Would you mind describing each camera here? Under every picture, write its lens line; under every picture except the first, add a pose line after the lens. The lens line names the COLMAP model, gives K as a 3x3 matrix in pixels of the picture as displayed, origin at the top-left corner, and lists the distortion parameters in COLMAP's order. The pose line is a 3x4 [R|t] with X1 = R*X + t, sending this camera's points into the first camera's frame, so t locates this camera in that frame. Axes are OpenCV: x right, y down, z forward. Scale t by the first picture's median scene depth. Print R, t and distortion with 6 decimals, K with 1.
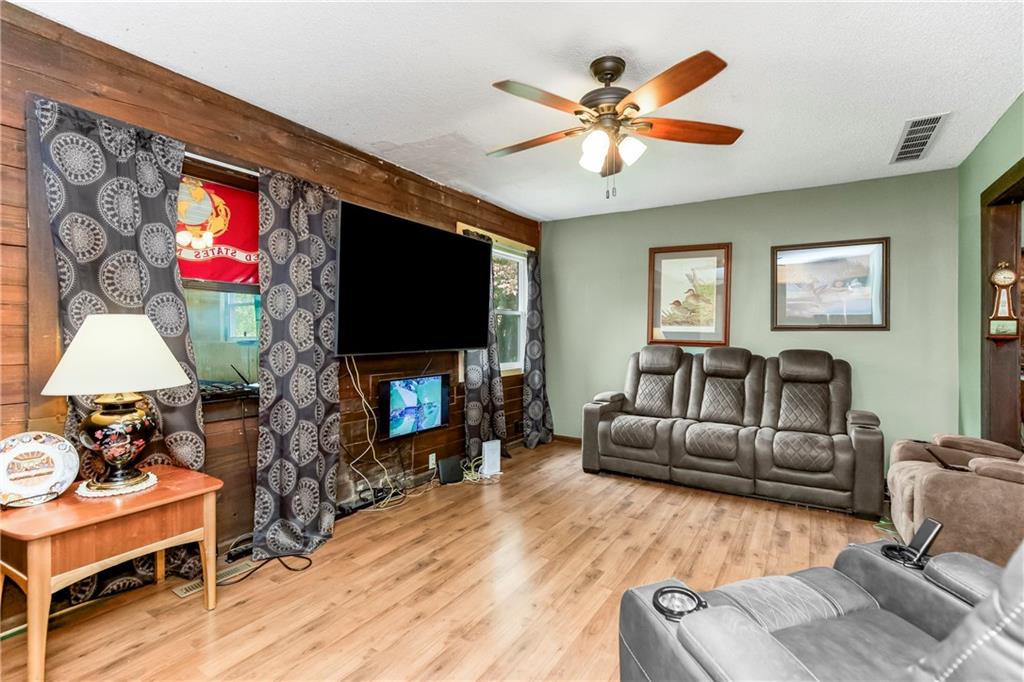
lens RADIAL K [[475.0, 0, 514.3], [0, 475.0, 340.1], [0, 0, 1]] dist [-0.004055, 0.001737]
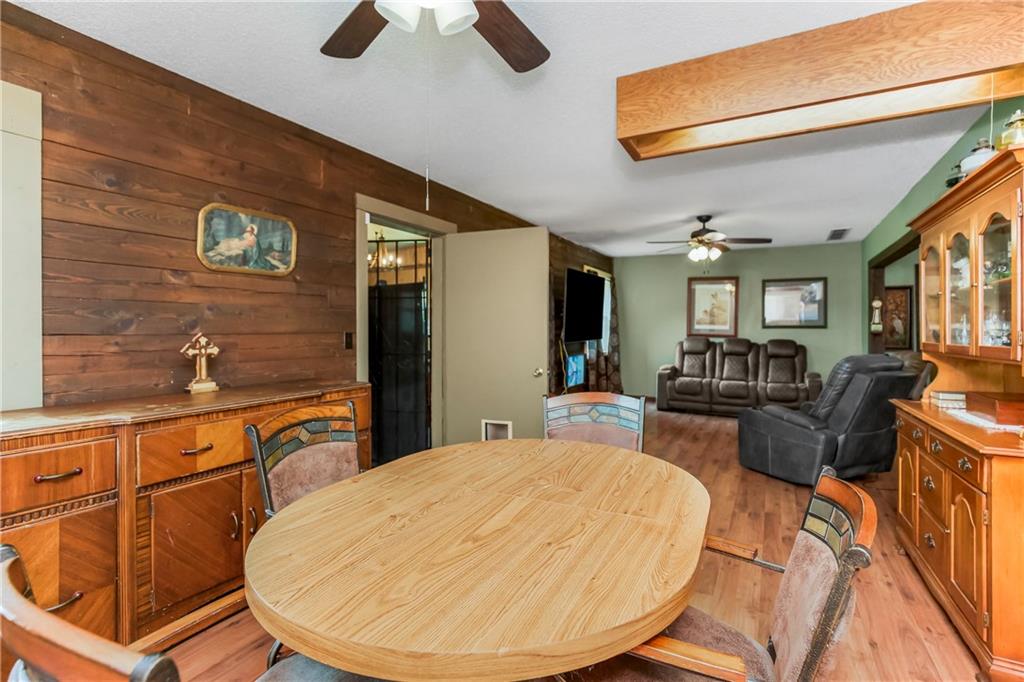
lens RADIAL K [[475.0, 0, 511.5], [0, 475.0, 333.2], [0, 0, 1]] dist [-0.004055, 0.001737]
pose [[0.998378, -0.002843, 0.056868, -0.481721], [0.002679, 0.999992, 0.002966, -0.010329], [-0.056876, -0.002809, 0.998377, -0.693355]]
